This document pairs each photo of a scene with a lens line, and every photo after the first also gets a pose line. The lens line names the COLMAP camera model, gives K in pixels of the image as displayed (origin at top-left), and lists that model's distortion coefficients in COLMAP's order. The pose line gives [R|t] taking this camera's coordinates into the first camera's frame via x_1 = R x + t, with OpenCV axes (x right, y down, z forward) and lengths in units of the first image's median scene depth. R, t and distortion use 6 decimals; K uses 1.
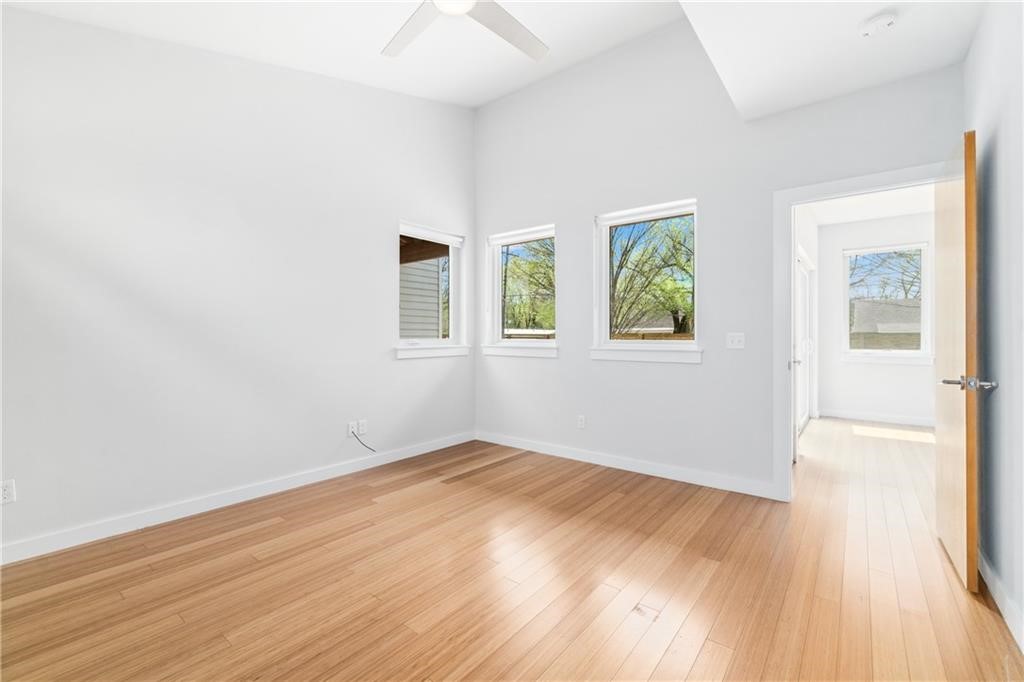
lens RADIAL K [[444.3, 0, 502.7], [0, 444.3, 336.4], [0, 0, 1]] dist [0.003182, 0.000378]
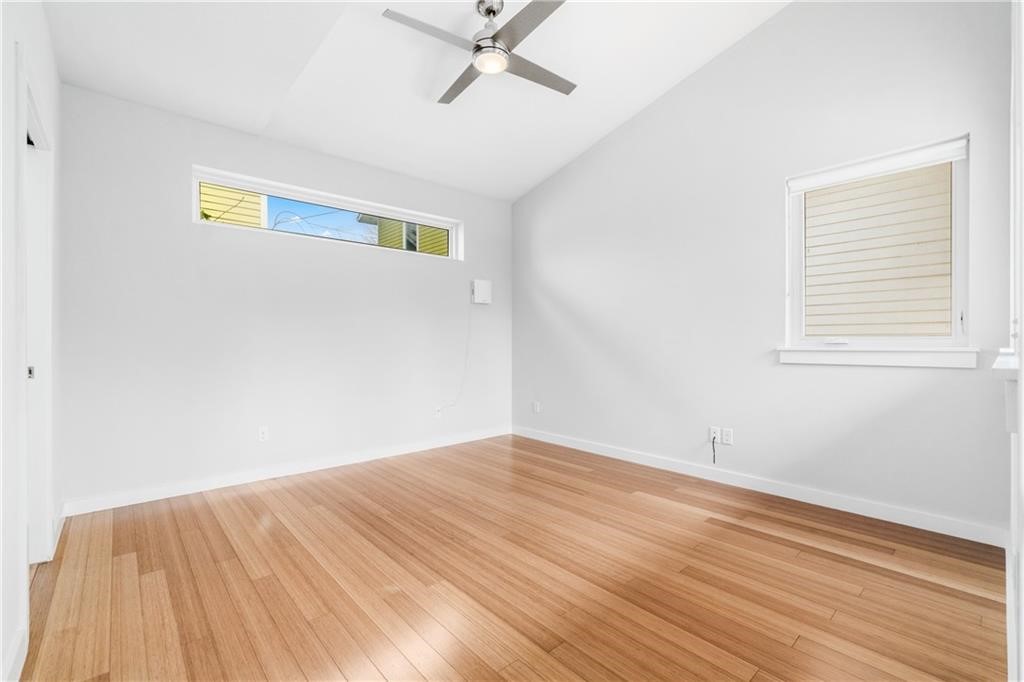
lens RADIAL K [[444.3, 0, 502.7], [0, 444.3, 336.4], [0, 0, 1]] dist [0.003182, 0.000378]
pose [[-0.186260, -0.019540, -0.982306, 0.739576], [0.001442, 0.999796, -0.020161, 0.023861], [0.982499, -0.005172, -0.186193, 0.826217]]
